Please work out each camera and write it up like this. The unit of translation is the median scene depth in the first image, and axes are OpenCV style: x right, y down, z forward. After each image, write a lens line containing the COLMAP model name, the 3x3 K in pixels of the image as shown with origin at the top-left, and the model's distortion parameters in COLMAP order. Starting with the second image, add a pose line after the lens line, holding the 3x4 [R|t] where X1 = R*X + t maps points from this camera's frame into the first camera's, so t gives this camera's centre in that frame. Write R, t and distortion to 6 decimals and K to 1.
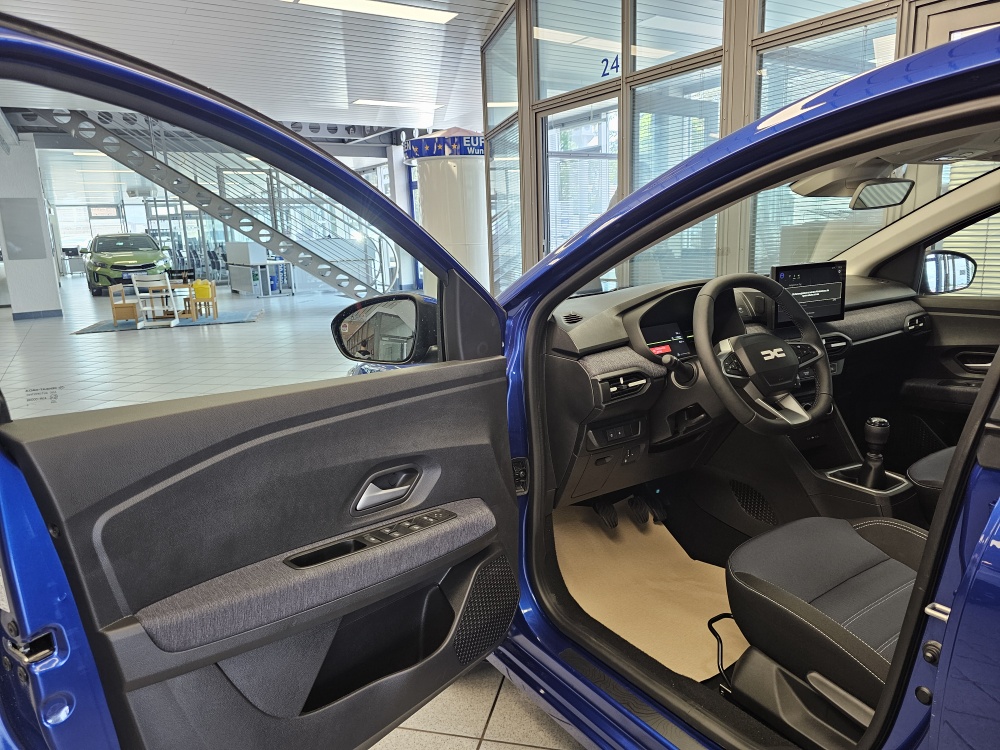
lens RADIAL K [[675.2, 0, 491.6], [0, 675.2, 362.1], [0, 0, 1]] dist [0.052442, -0.062077]
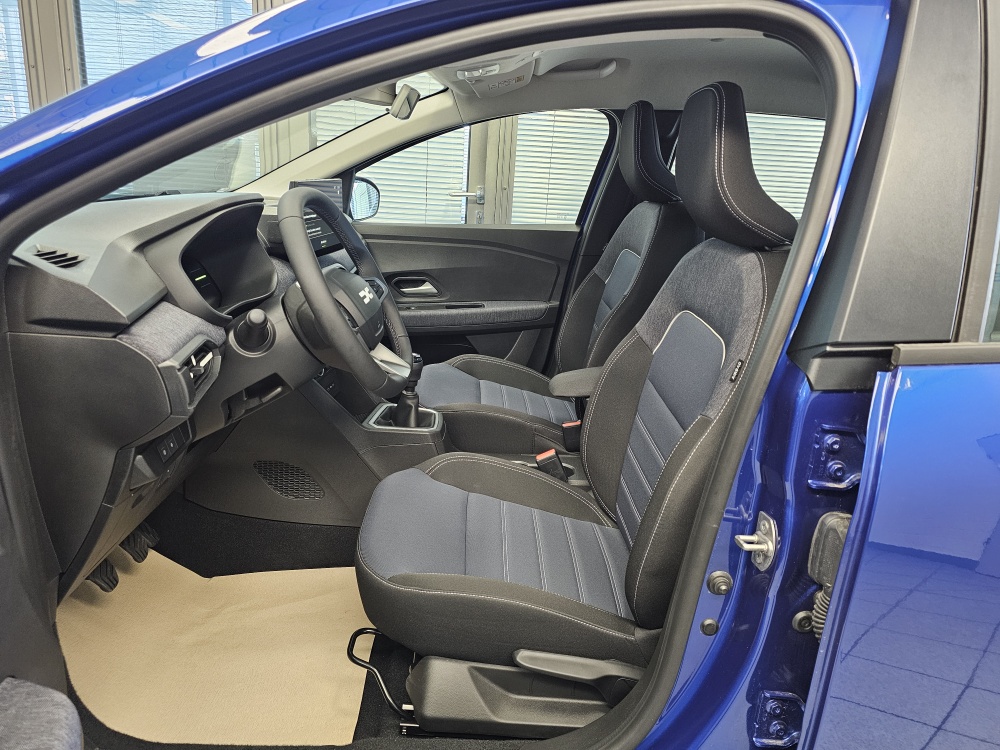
lens RADIAL K [[673.6, 0, 503.4], [0, 673.6, 360.6], [0, 0, 1]] dist [0.084511, -0.121476]
pose [[0.509424, -0.166695, 0.844216, -0.166832], [0.079089, 0.985975, 0.146962, -0.037006], [-0.856874, -0.008098, 0.515463, 0.424271]]
